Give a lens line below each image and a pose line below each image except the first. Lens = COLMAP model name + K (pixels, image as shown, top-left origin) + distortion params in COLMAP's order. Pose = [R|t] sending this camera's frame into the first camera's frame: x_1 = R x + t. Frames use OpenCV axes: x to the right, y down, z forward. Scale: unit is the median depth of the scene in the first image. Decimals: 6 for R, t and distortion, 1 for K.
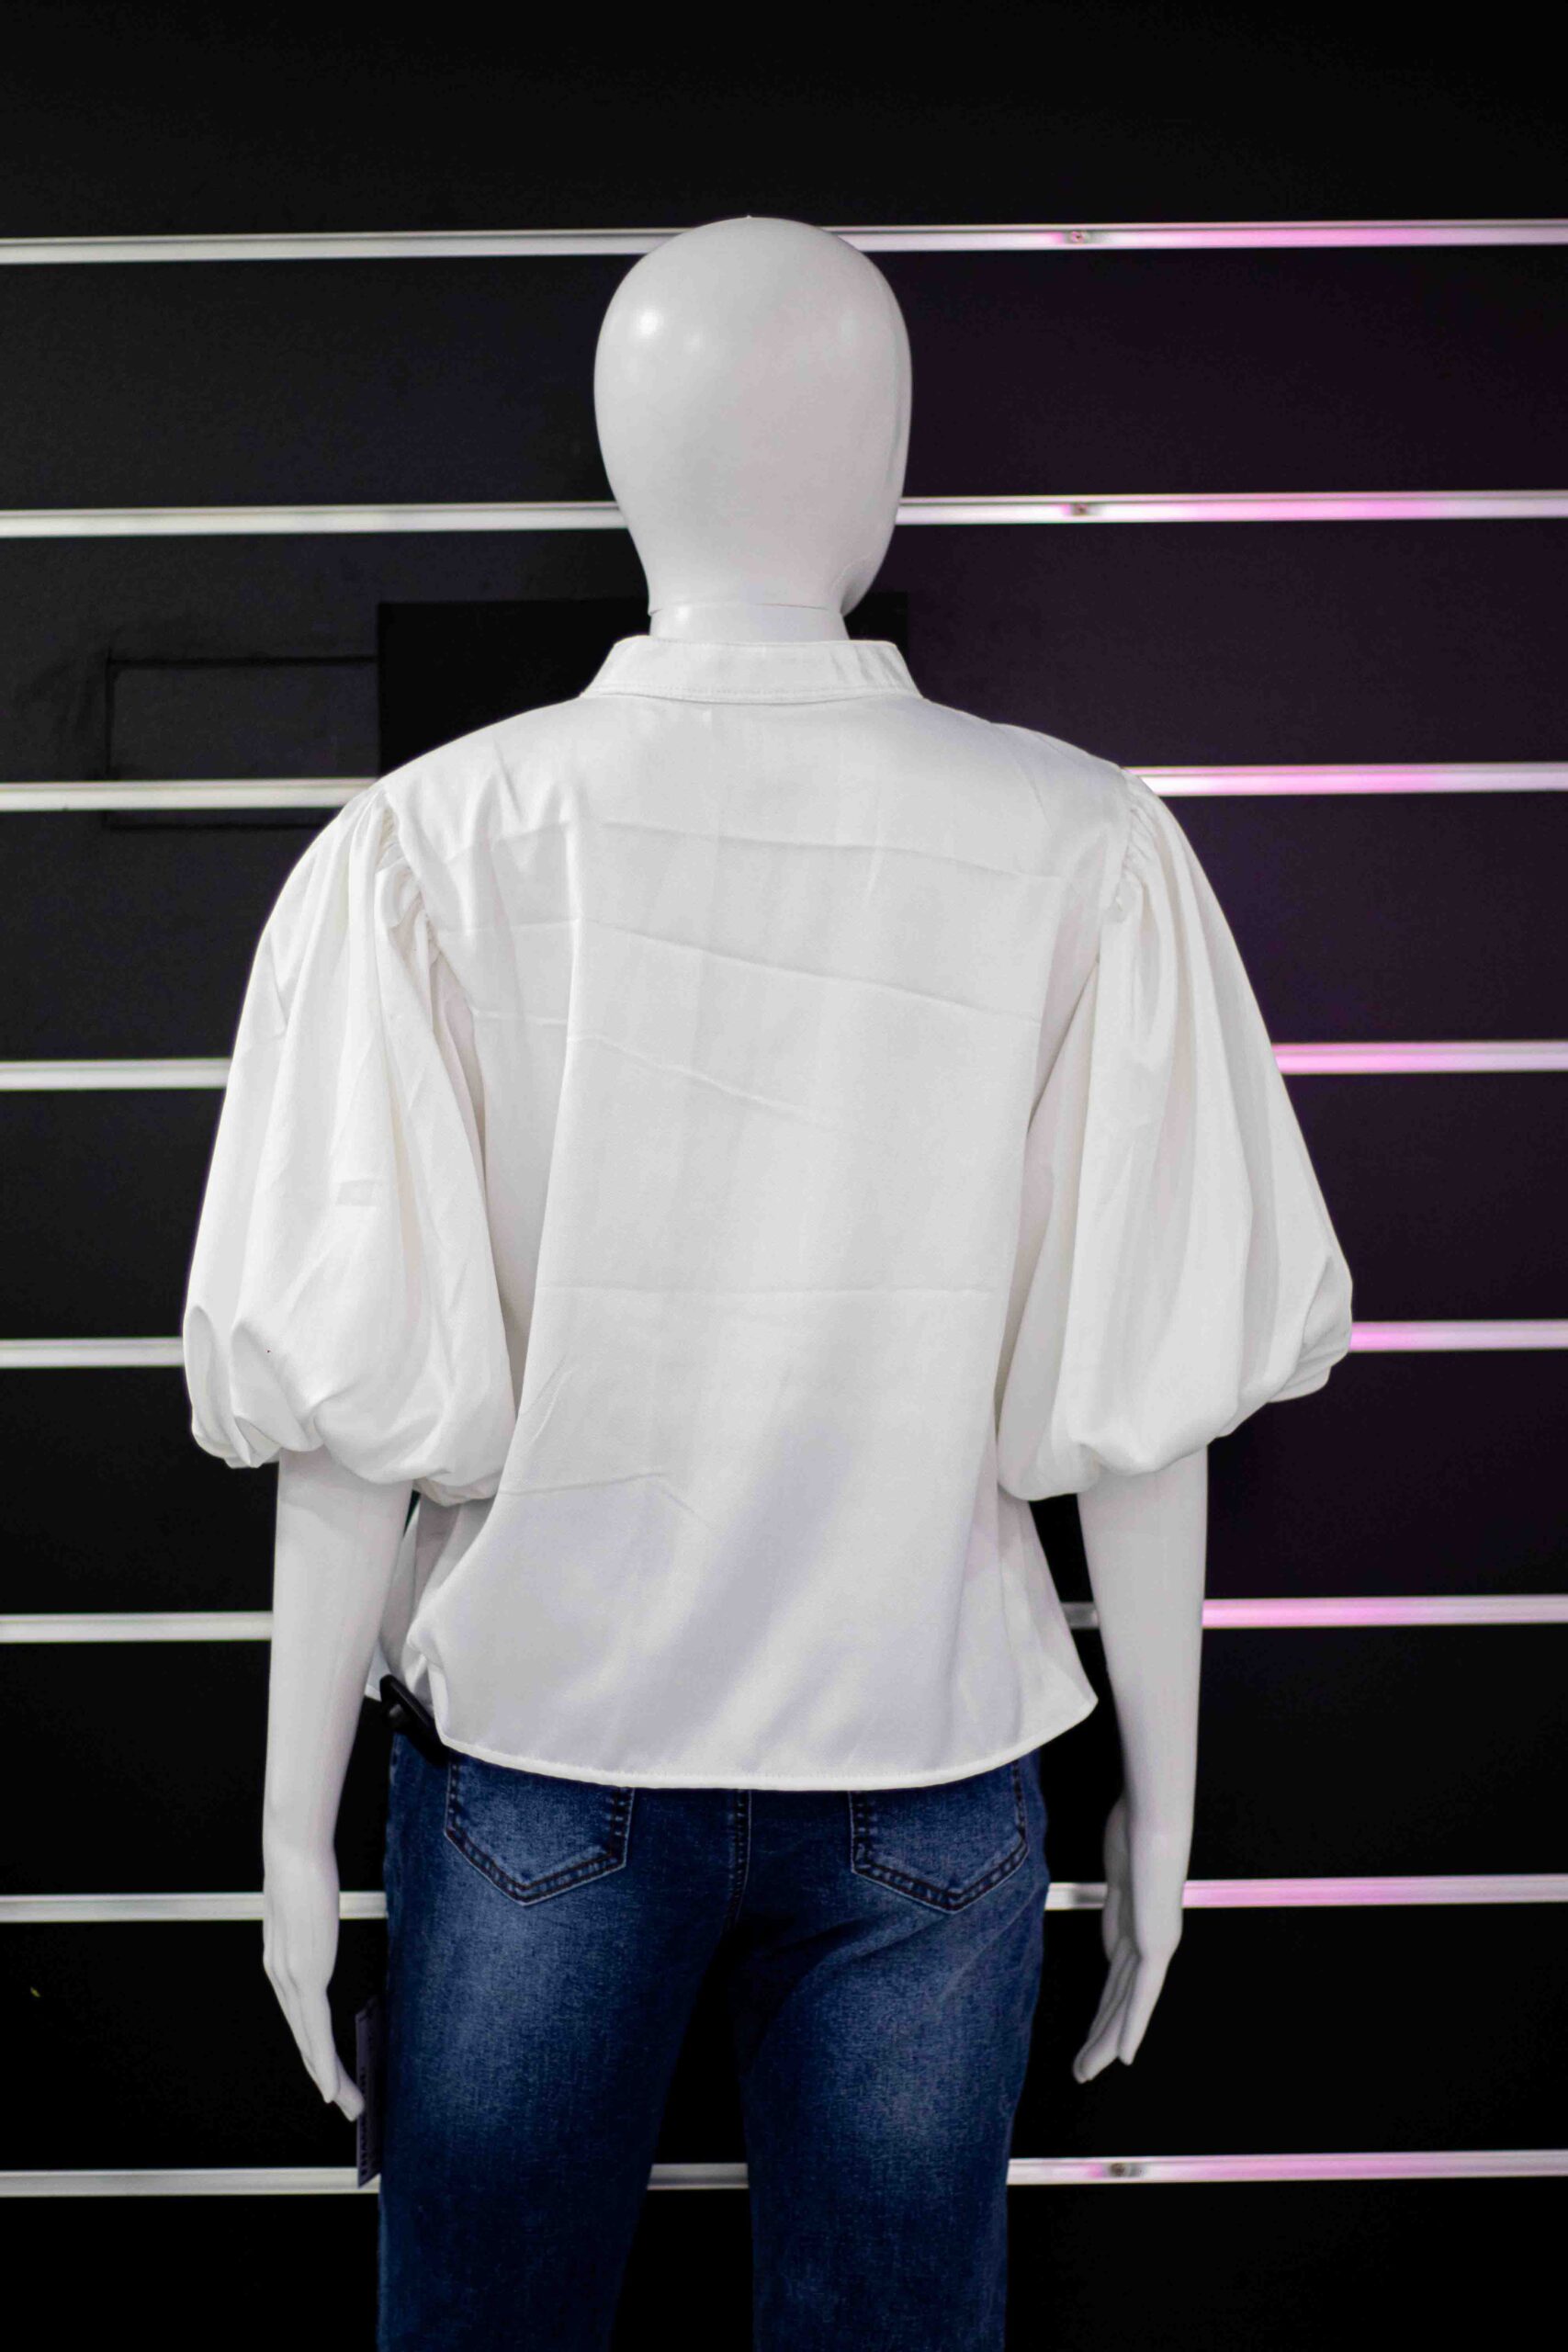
lens RADIAL K [[5692.7, 0, 784.0], [0, 5692.7, 1176.0], [0, 0, 1]] dist [-0.122518, 0.034654]
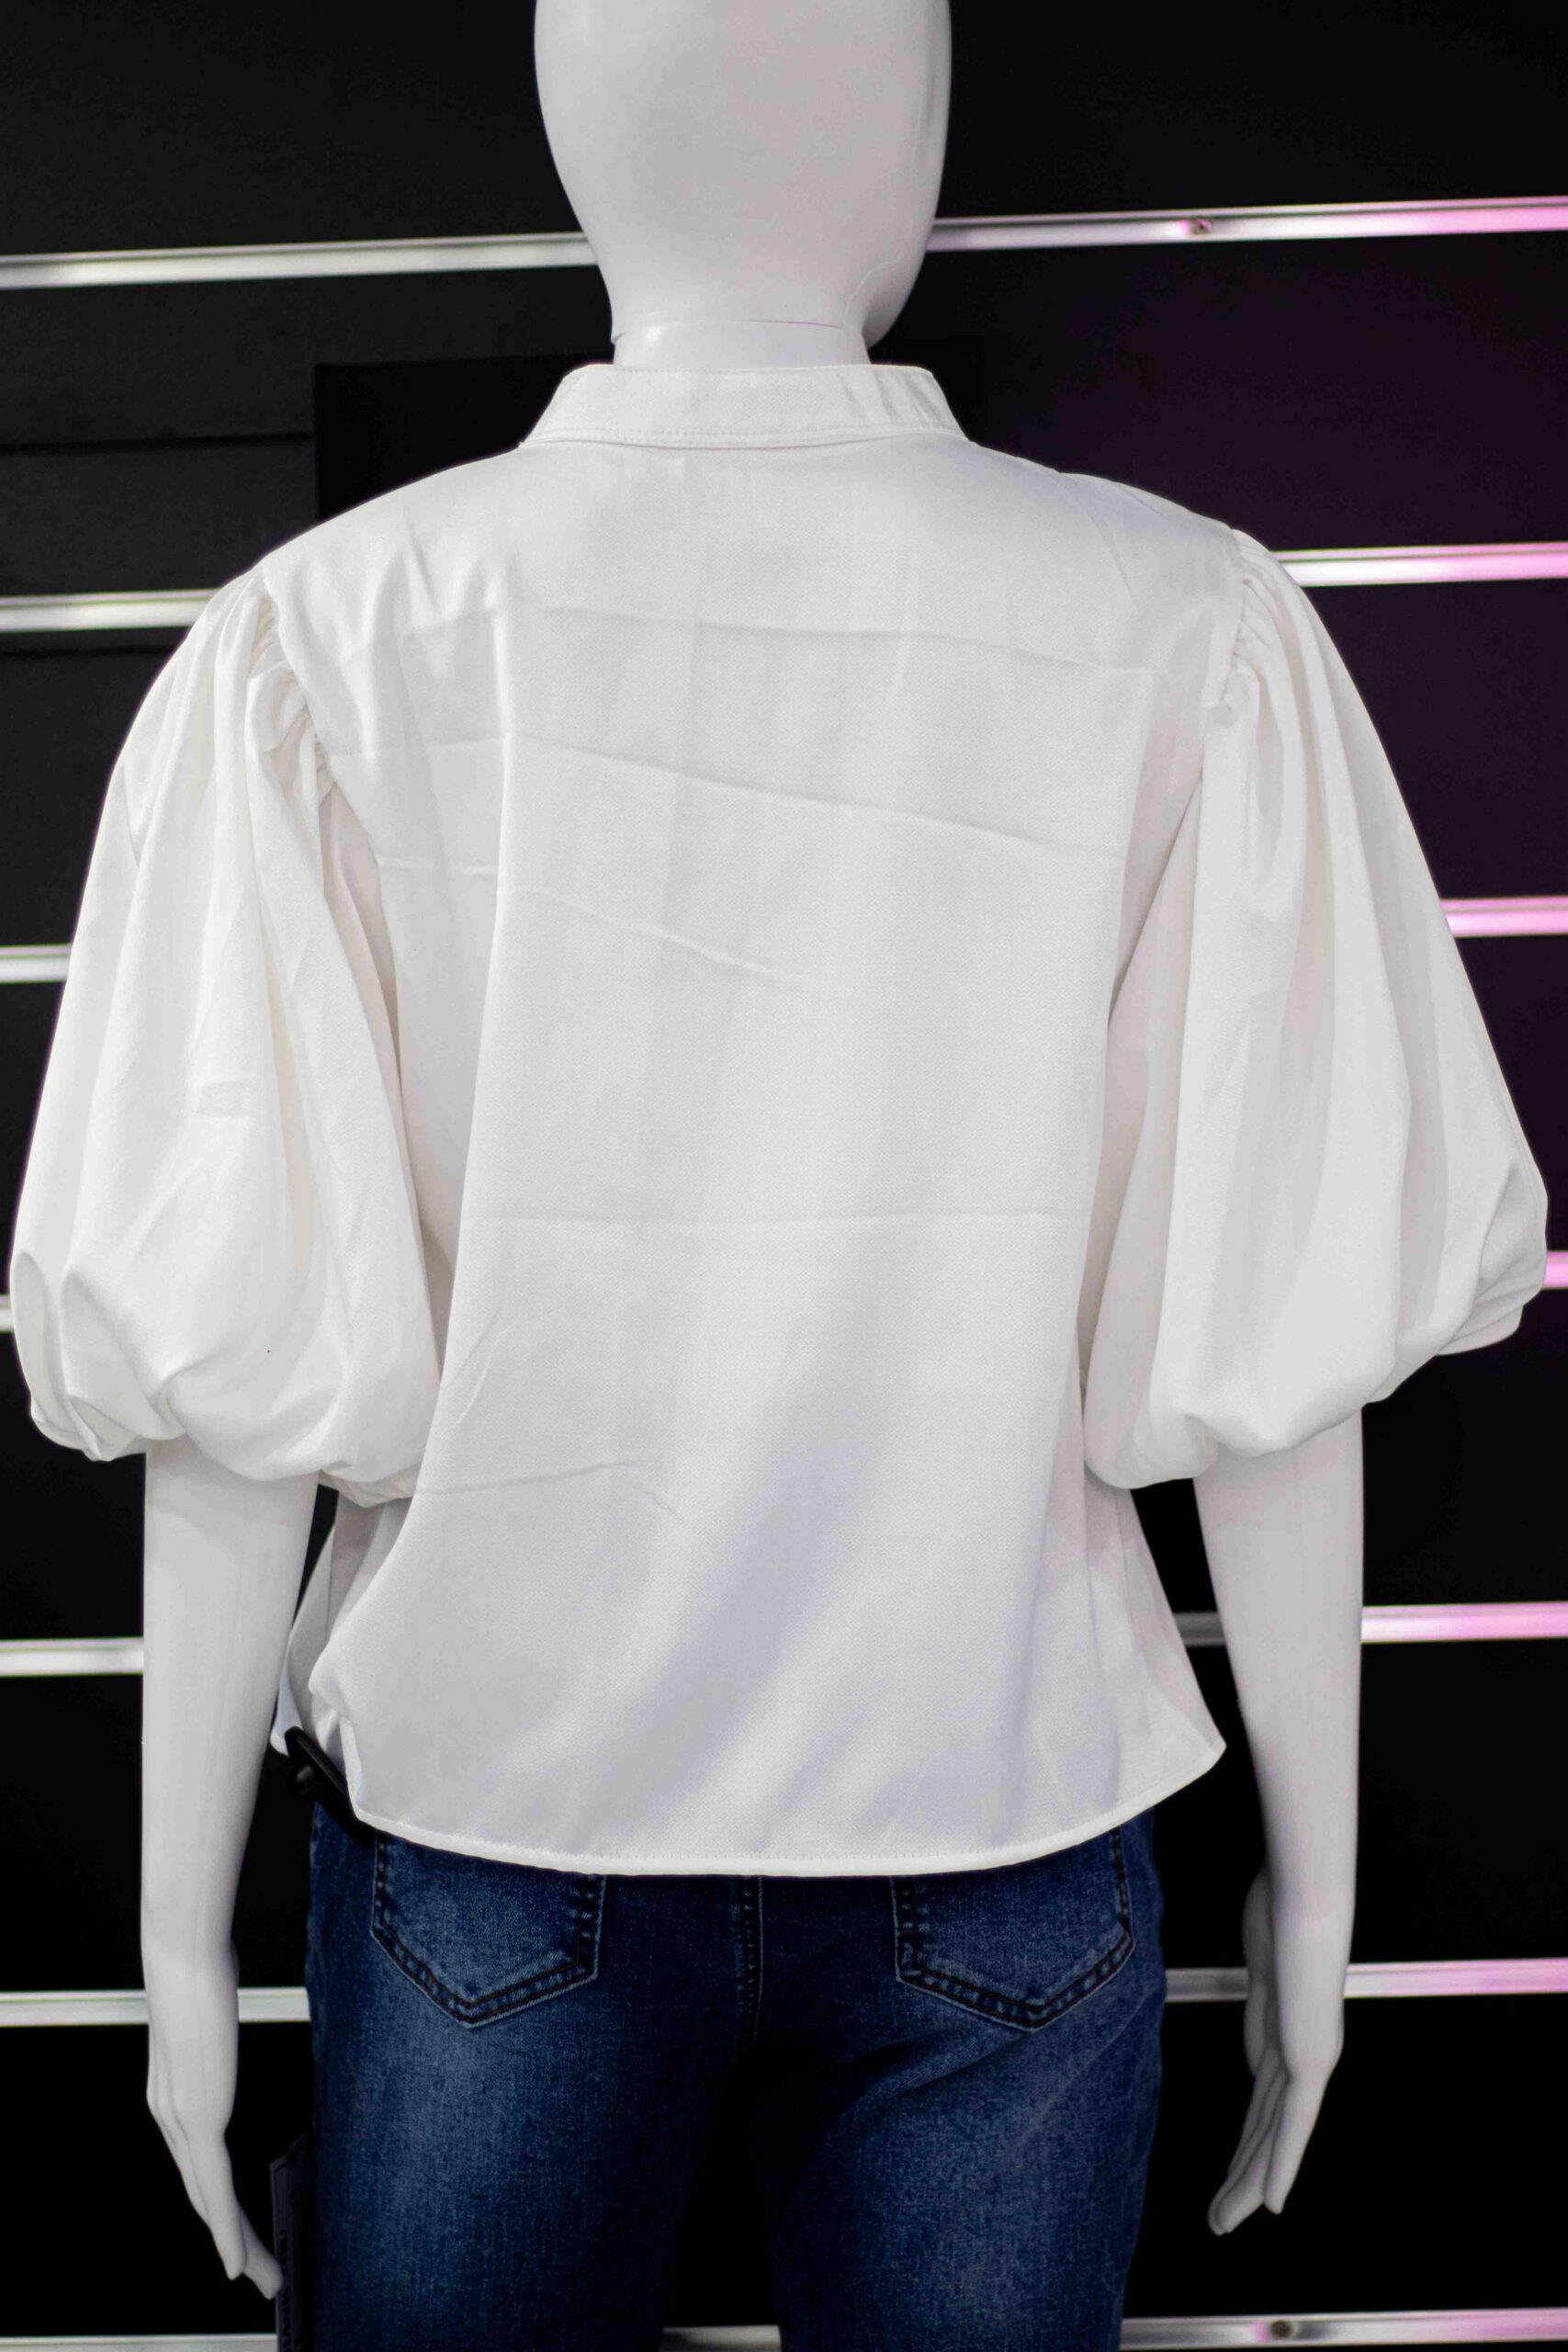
lens RADIAL K [[5692.7, 0, 784.0], [0, 5692.7, 1176.0], [0, 0, 1]] dist [-0.122518, 0.034654]
pose [[0.998418, -0.016816, -0.053650, 0.039375], [0.017312, 0.999811, 0.008792, 0.007621], [0.053492, -0.009707, 0.998521, 0.238826]]
